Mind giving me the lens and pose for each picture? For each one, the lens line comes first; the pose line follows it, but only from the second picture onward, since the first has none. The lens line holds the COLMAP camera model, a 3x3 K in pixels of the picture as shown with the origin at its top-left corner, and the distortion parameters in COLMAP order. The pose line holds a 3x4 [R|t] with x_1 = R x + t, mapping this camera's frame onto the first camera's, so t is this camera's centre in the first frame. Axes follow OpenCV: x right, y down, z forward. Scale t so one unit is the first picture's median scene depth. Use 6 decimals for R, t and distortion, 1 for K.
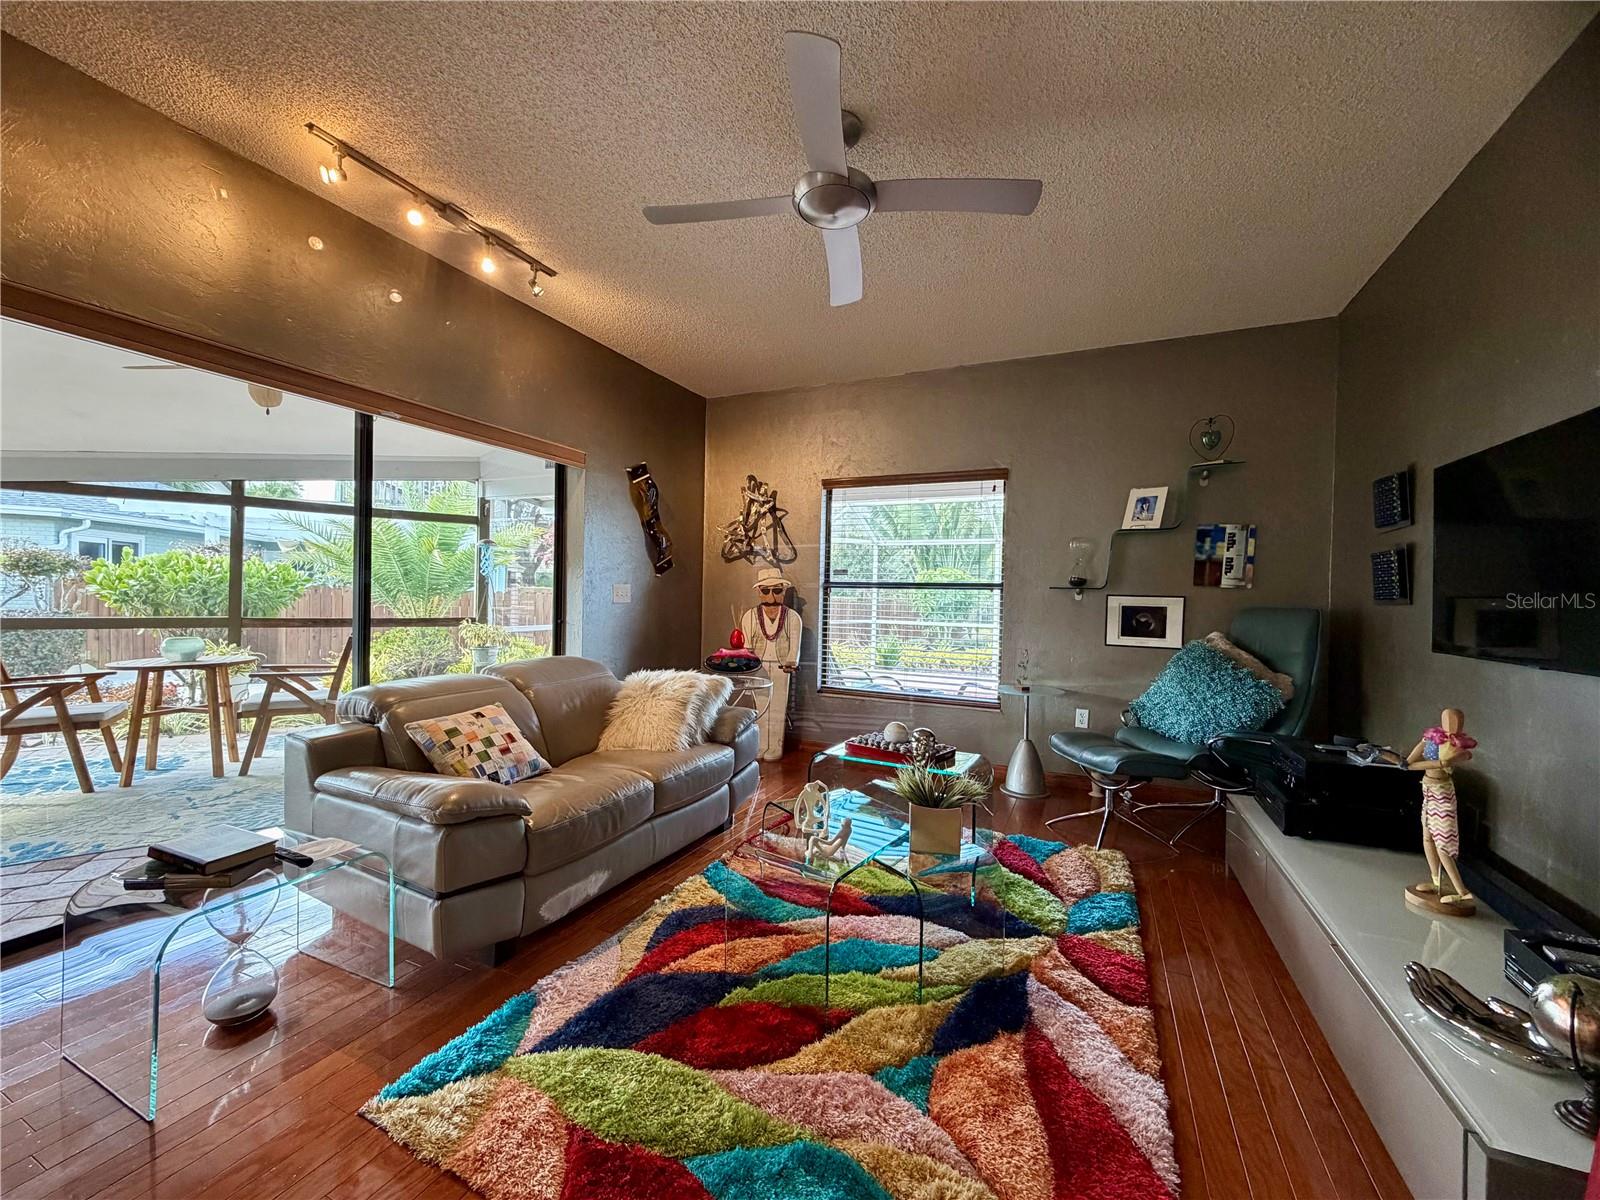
lens RADIAL K [[631.8, 0, 793.2], [0, 631.8, 597.8], [0, 0, 1]] dist [0.001177, 0.000320]
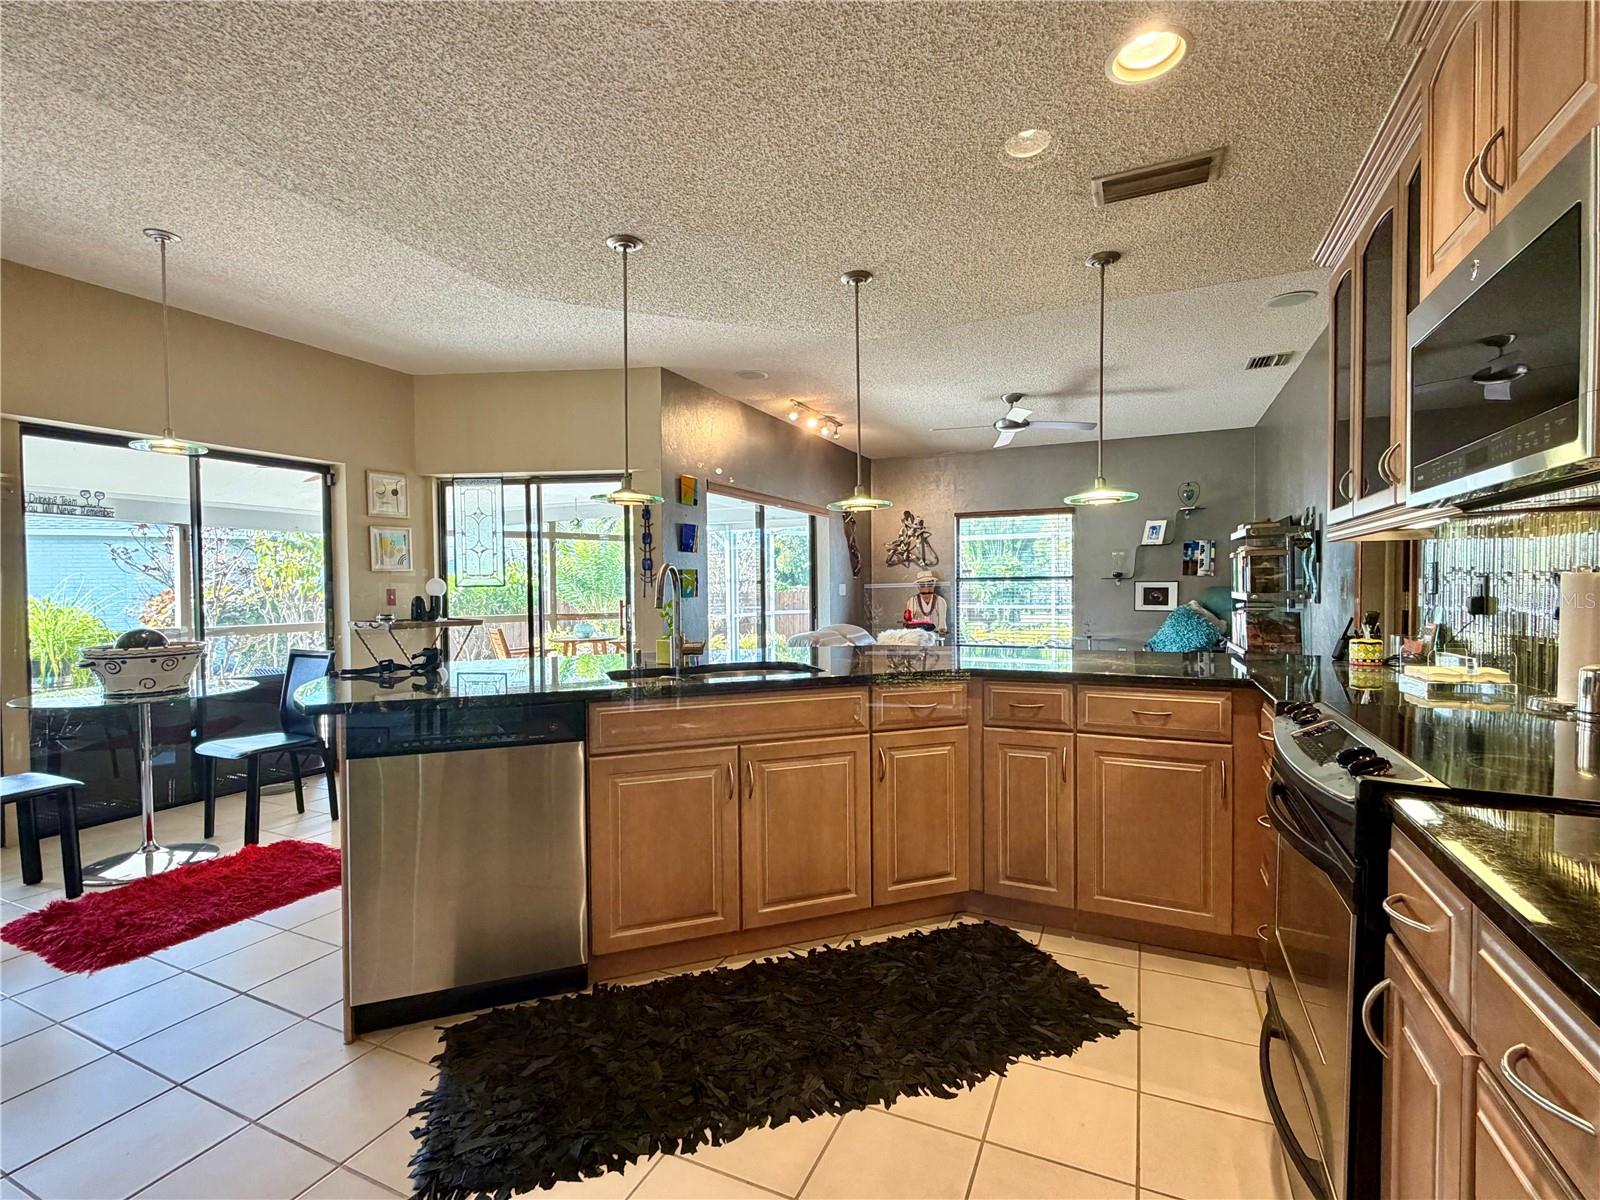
lens RADIAL K [[748.5, 0, 789.9], [0, 748.5, 600.1], [0, 0, 1]] dist [0.000822, -0.000059]
pose [[0.999514, -0.031159, -0.001073, -0.454136], [0.031171, 0.999413, 0.014197, -0.012512], [0.000630, -0.014224, 0.999899, -1.067702]]
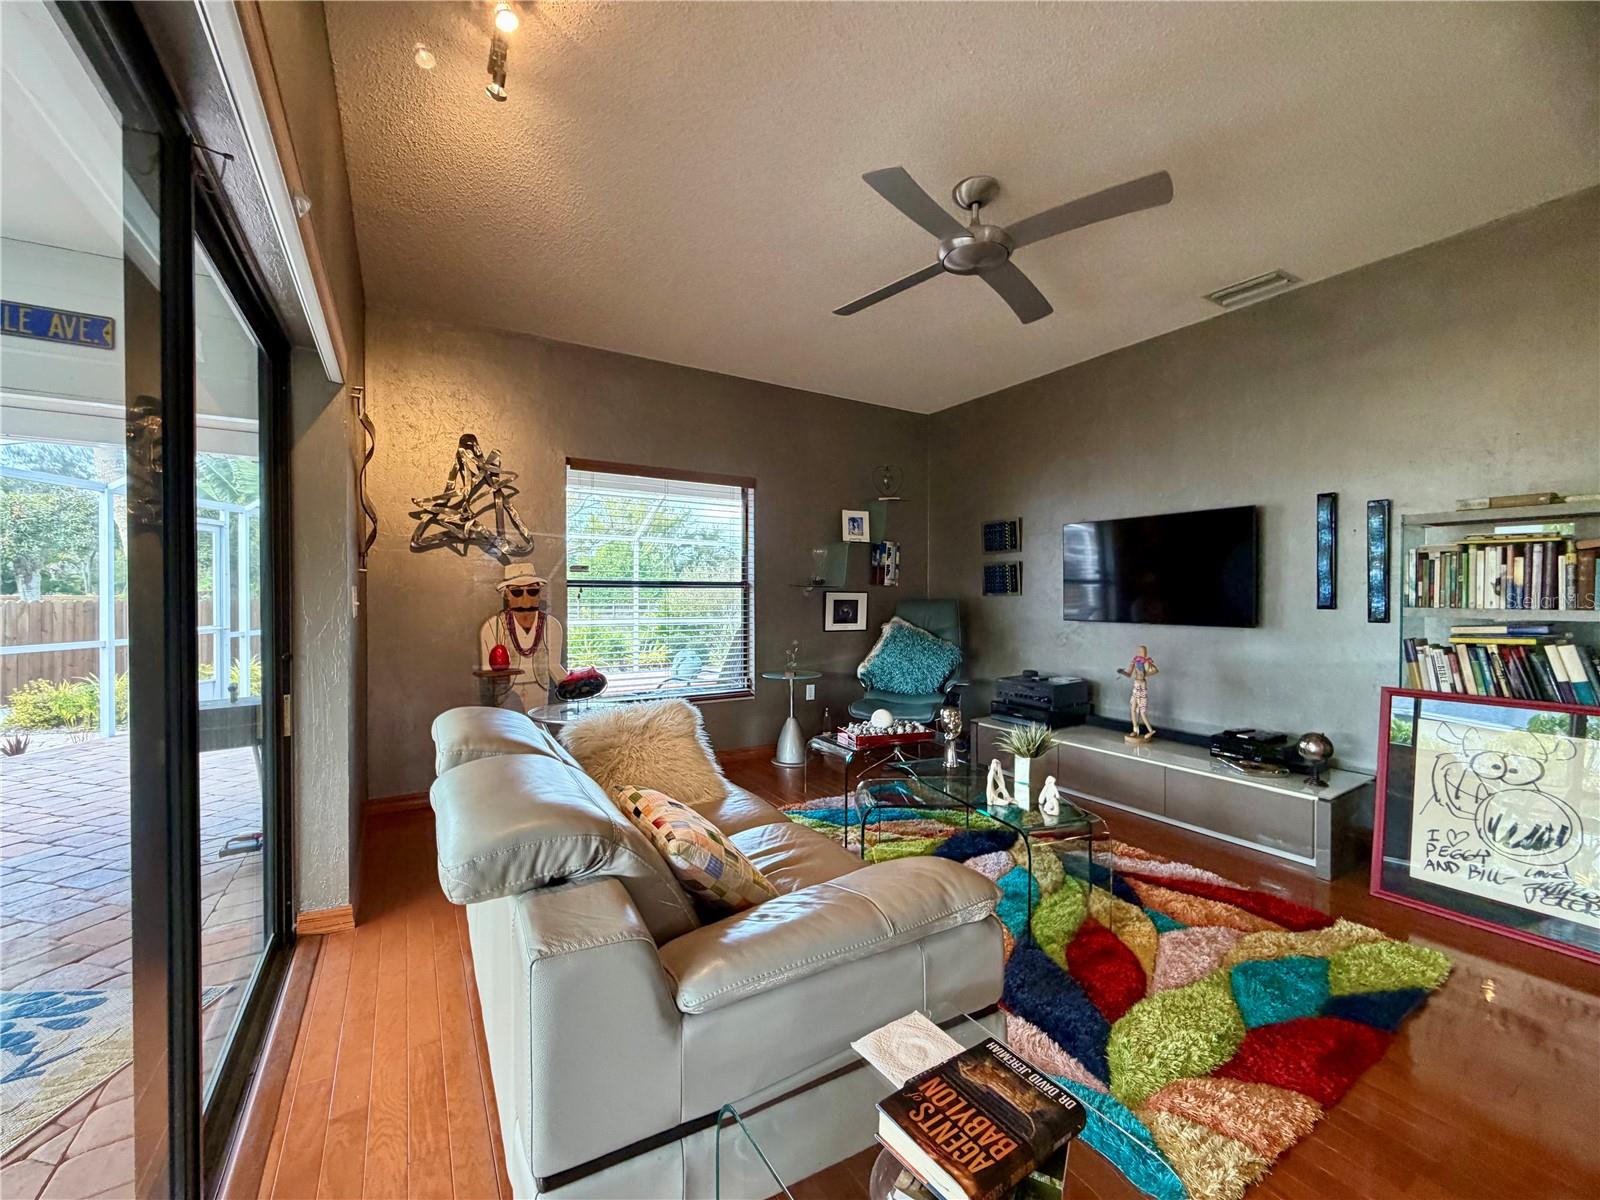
lens RADIAL K [[631.8, 0, 797.2], [0, 631.8, 601.0], [0, 0, 1]] dist [0.001177, 0.000320]
pose [[0.551997, -0.029007, 0.833341, -0.596153], [0.010569, 0.999558, 0.027792, -0.021580], [-0.833779, -0.006533, 0.552060, 0.355234]]
